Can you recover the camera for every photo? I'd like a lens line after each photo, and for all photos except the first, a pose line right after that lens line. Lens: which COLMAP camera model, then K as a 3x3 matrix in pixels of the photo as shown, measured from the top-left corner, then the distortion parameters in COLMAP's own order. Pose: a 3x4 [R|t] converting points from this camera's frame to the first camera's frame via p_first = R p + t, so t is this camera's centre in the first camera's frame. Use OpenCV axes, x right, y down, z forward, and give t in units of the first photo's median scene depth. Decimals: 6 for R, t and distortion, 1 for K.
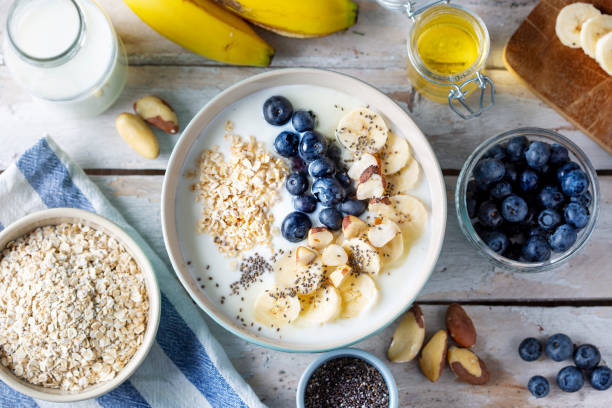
lens RADIAL K [[2420.2, 0, 306.0], [0, 2420.2, 204.0], [0, 0, 1]] dist [0.178778, -1.069371]
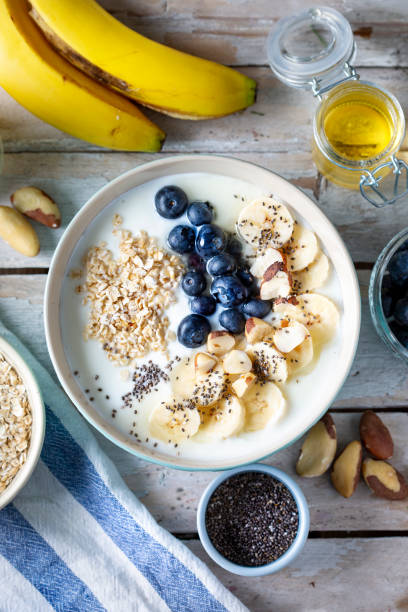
lens RADIAL K [[2420.2, 0, 204.0], [0, 2420.2, 306.0], [0, 0, 1]] dist [0.178778, -1.069371]
pose [[0.999770, -0.016307, 0.013964, -0.012706], [0.016004, 0.999639, 0.021577, -0.019198], [-0.014311, -0.021348, 0.999670, 0.097773]]
